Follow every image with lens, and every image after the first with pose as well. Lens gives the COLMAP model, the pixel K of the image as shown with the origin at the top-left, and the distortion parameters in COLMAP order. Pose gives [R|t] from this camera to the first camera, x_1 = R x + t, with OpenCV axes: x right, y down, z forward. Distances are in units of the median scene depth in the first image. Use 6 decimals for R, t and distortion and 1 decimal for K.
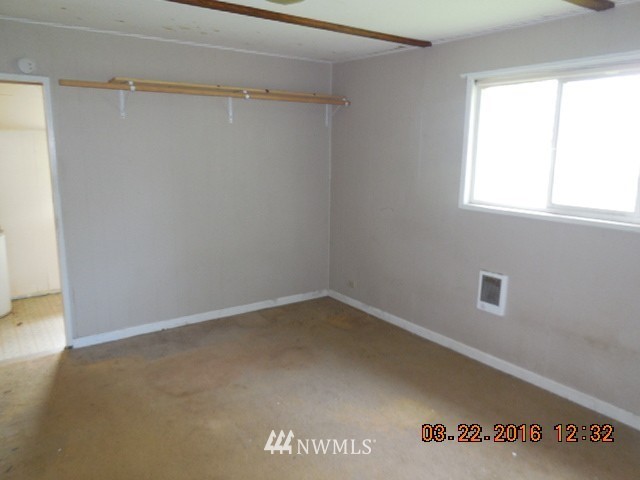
lens RADIAL K [[478.7, 0, 320.0], [0, 478.7, 240.0], [0, 0, 1]] dist [0.004986, 0.003913]
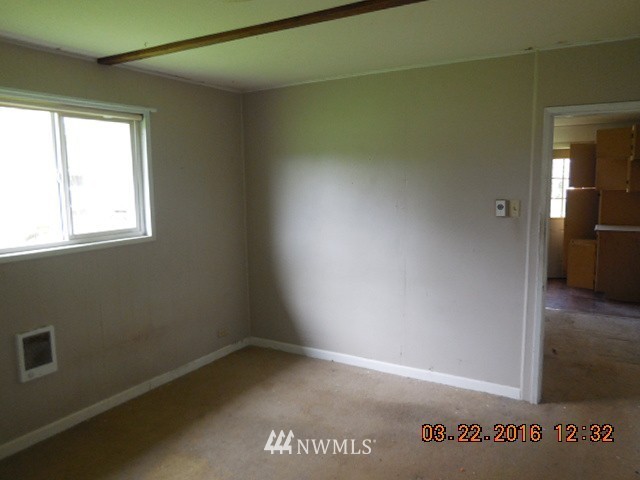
lens RADIAL K [[478.7, 0, 320.0], [0, 478.7, 240.0], [0, 0, 1]] dist [0.004986, 0.003913]
pose [[-0.399964, -0.118622, 0.908822, -0.596158], [0.190499, 0.959175, 0.209031, -0.165665], [-0.896515, 0.256735, -0.361038, 0.841728]]
